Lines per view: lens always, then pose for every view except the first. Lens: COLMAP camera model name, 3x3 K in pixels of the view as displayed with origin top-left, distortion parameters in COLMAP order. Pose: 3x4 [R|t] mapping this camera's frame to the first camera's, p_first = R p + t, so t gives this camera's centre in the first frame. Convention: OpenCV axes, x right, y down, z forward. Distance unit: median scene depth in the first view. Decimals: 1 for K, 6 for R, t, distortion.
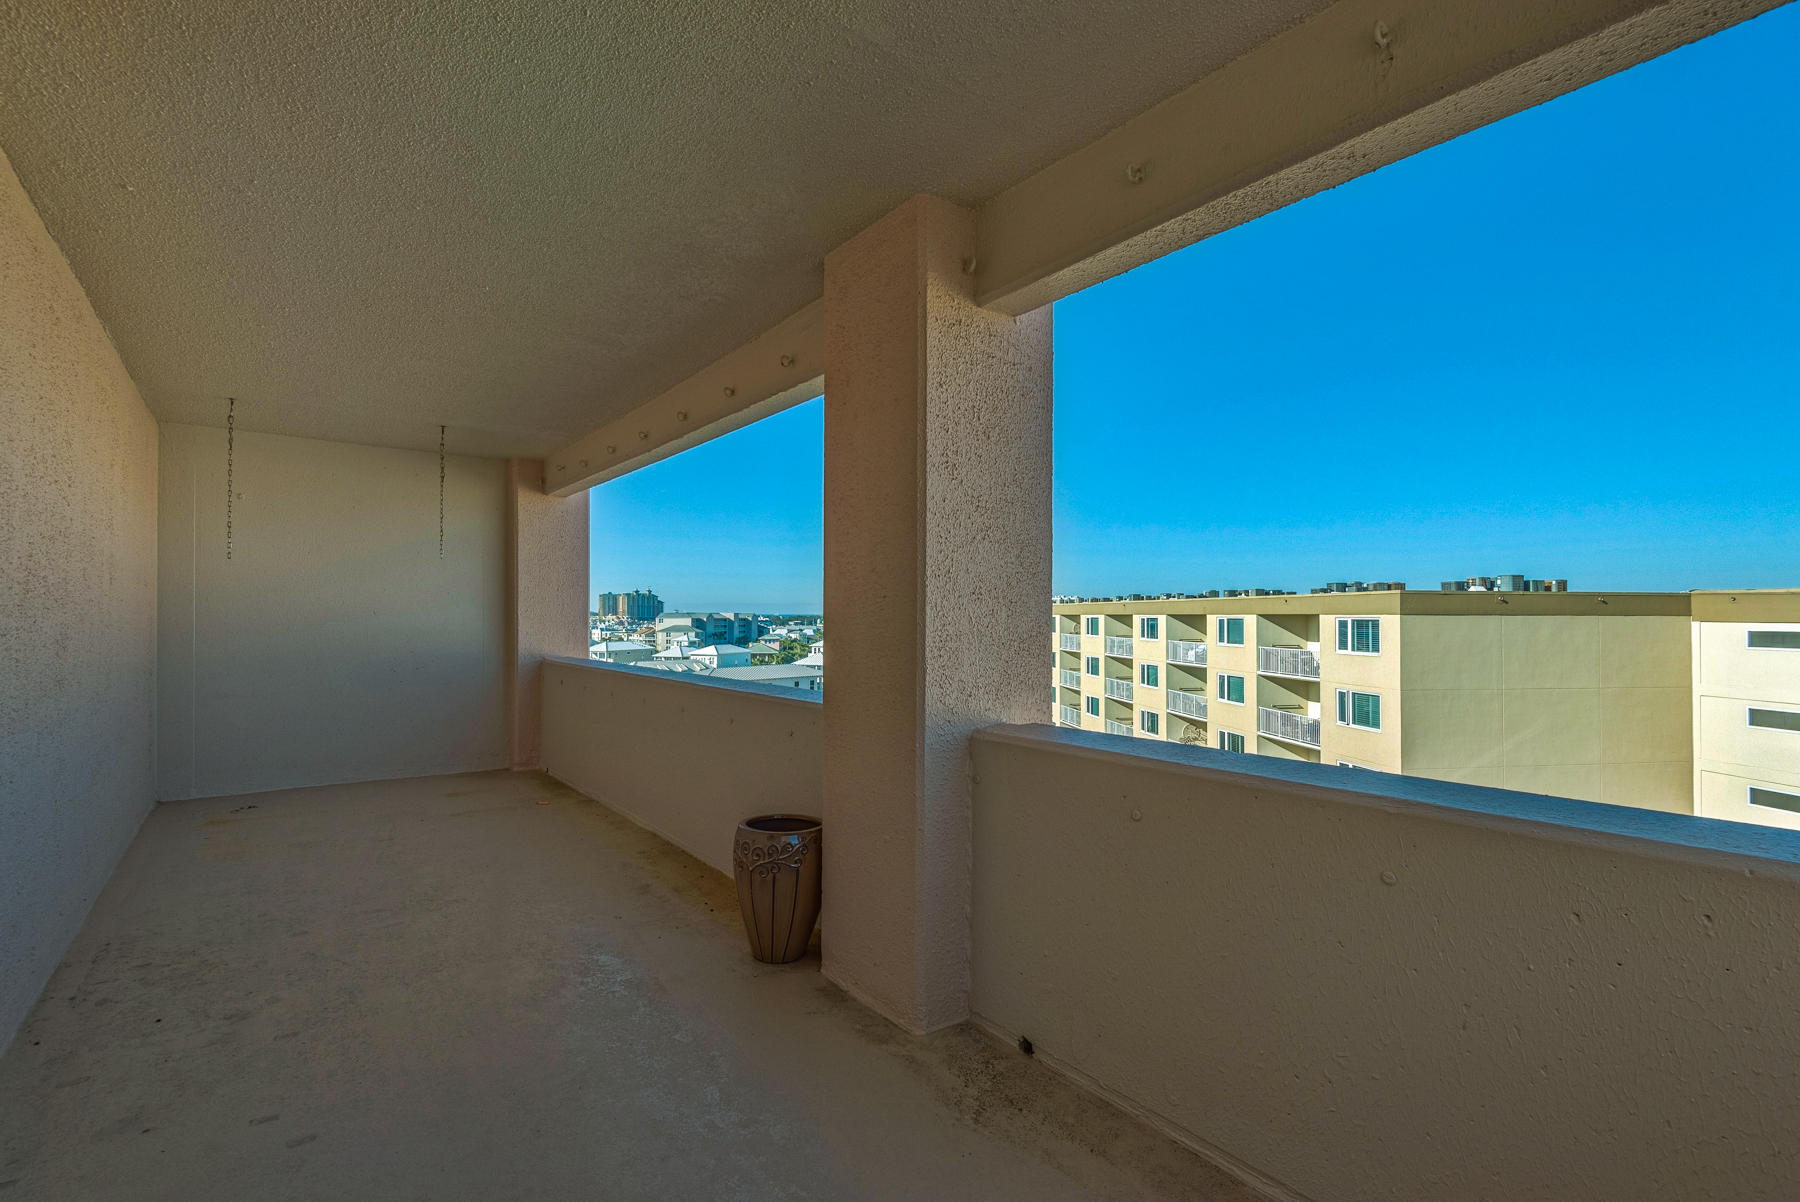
lens RADIAL K [[815.7, 0, 916.7], [0, 815.7, 612.9], [0, 0, 1]] dist [0.015021, -0.012185]
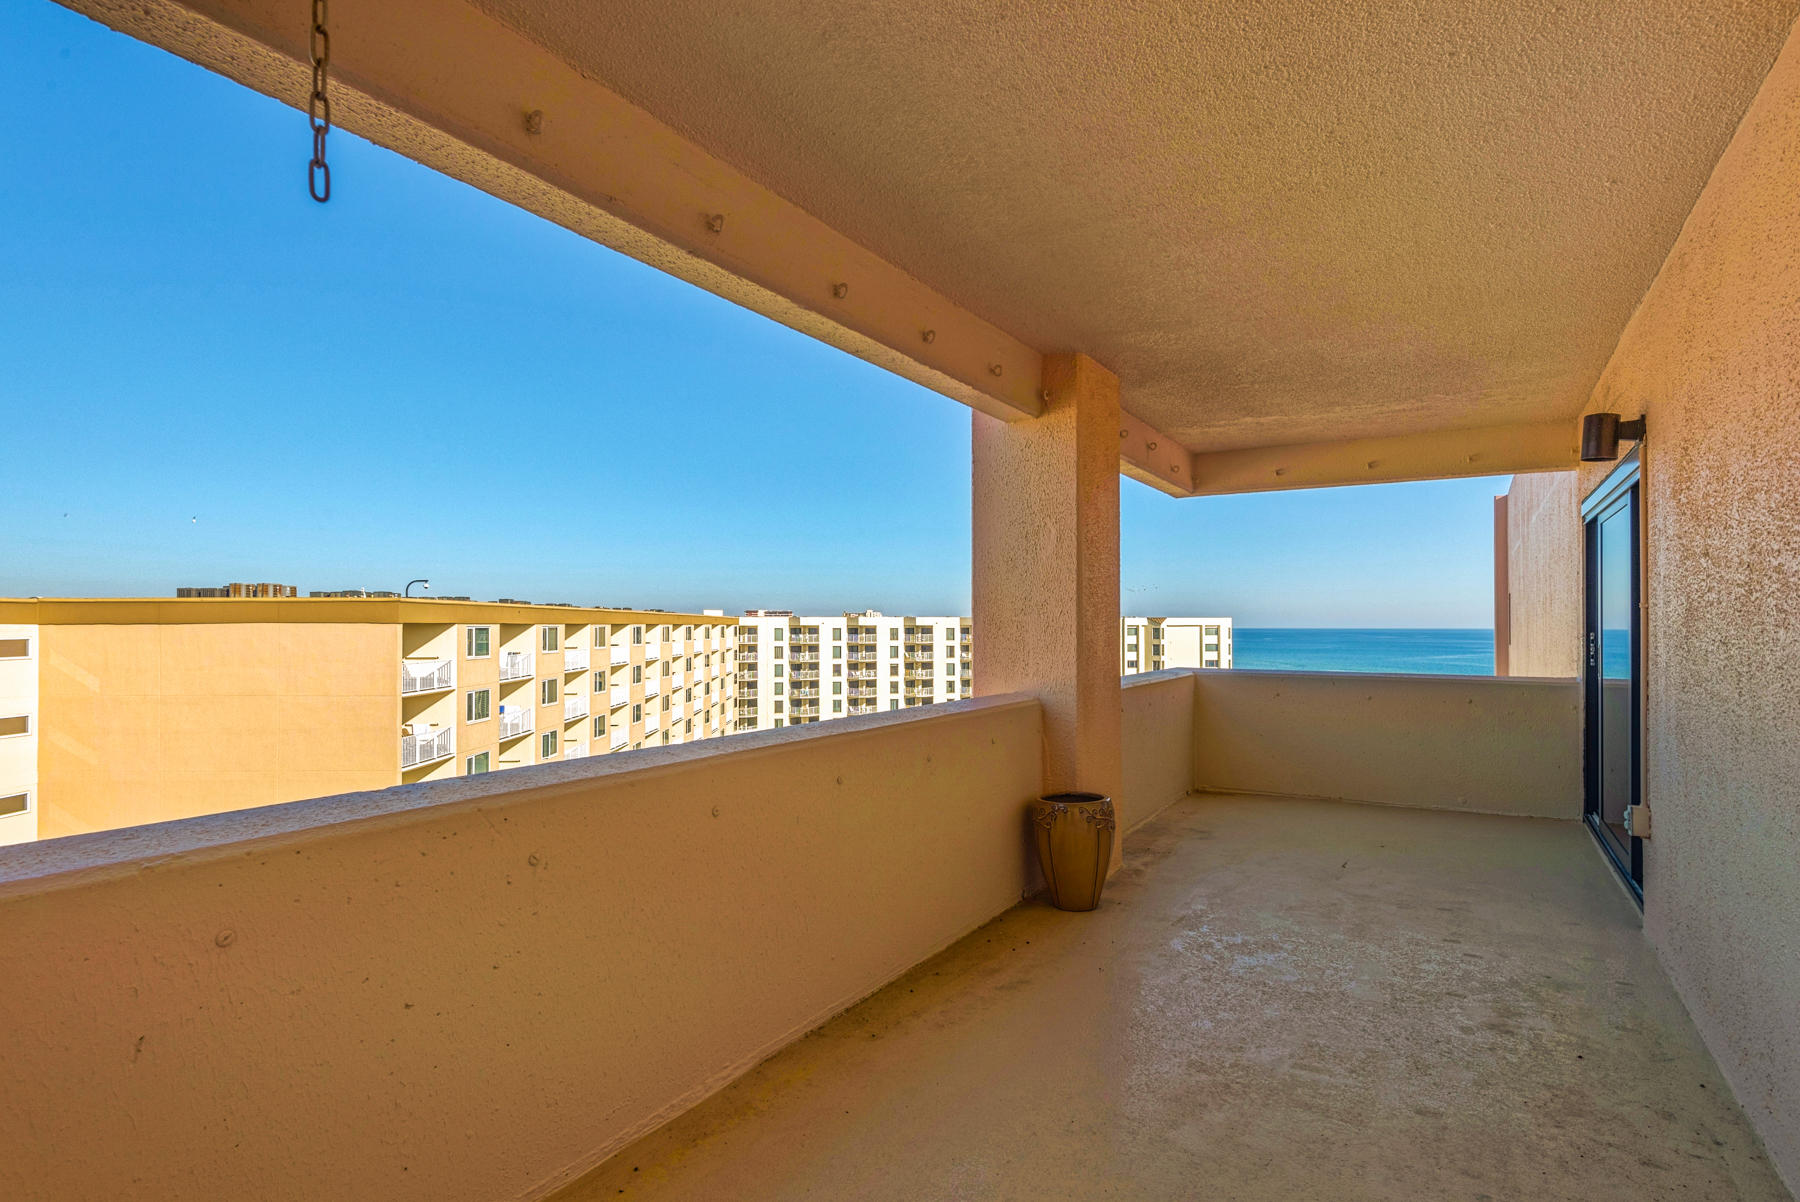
lens RADIAL K [[955.7, 0, 880.1], [0, 955.7, 617.0], [0, 0, 1]] dist [0.019382, -0.016513]
pose [[-0.346346, 0.004950, 0.938094, -1.539406], [-0.001748, 0.999981, -0.005922, 0.003417], [-0.938105, -0.003691, -0.346331, 1.951052]]
